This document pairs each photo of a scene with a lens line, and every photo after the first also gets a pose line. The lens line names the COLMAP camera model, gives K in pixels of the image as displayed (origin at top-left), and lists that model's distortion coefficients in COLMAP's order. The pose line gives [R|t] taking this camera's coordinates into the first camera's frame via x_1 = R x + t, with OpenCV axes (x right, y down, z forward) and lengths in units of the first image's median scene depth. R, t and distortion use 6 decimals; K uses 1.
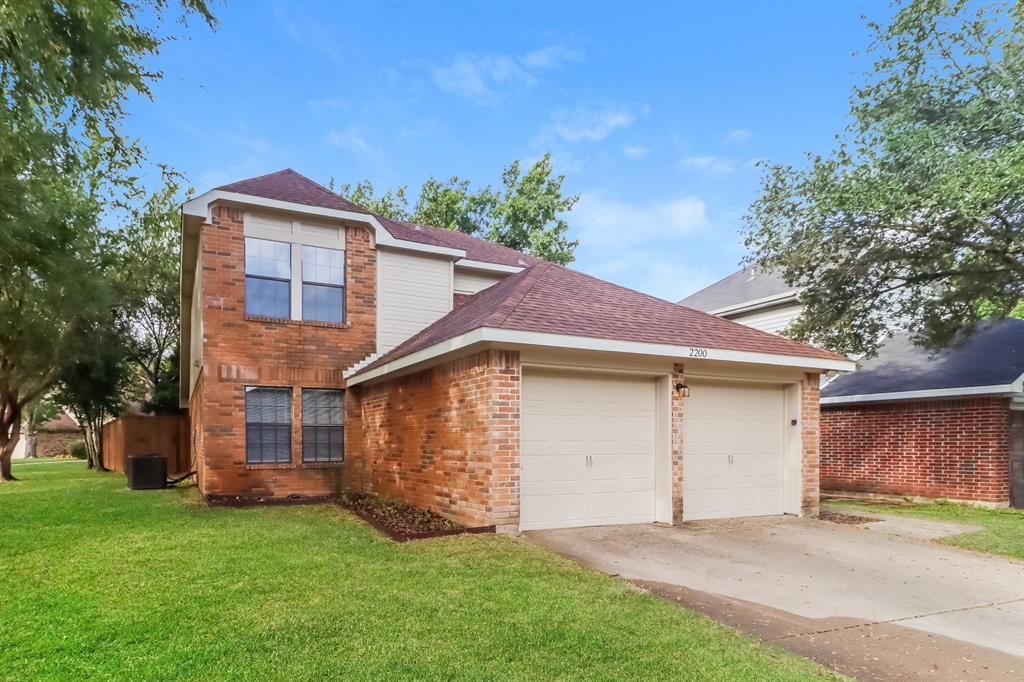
lens RADIAL K [[349.0, 0, 512.0], [0, 349.0, 341.0], [0, 0, 1]] dist [0.007054, 0.000019]
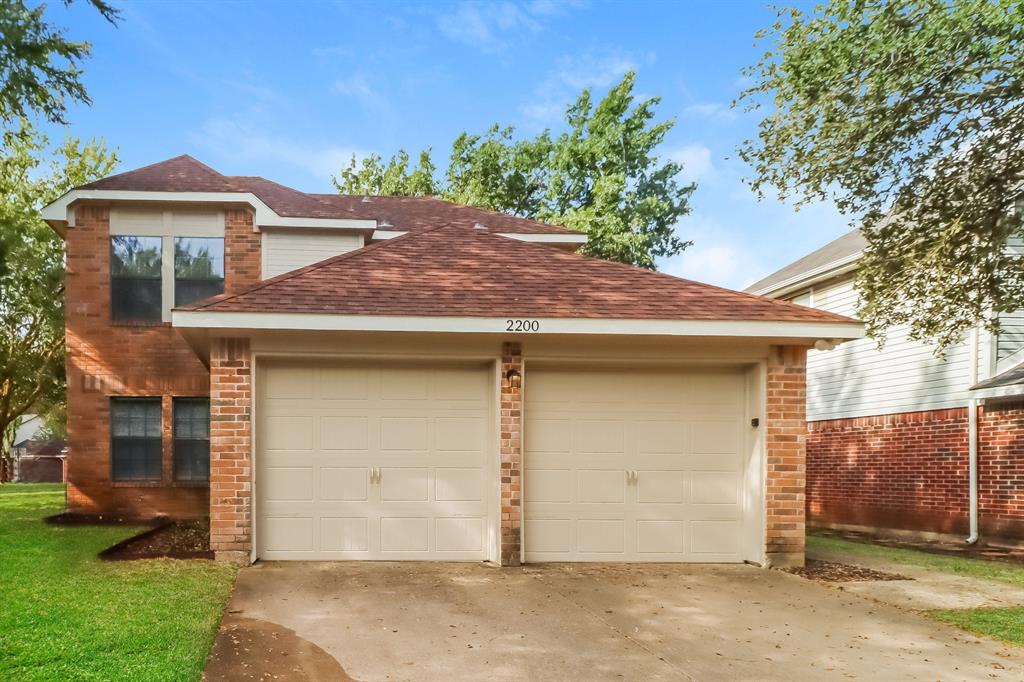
lens RADIAL K [[460.7, 0, 517.4], [0, 460.7, 332.0], [0, 0, 1]] dist [0.002422, -0.000139]
pose [[0.971198, -0.067661, -0.228465, 0.575230], [0.066136, 0.997708, -0.014333, 0.047096], [0.228911, -0.001190, 0.973447, 0.064544]]
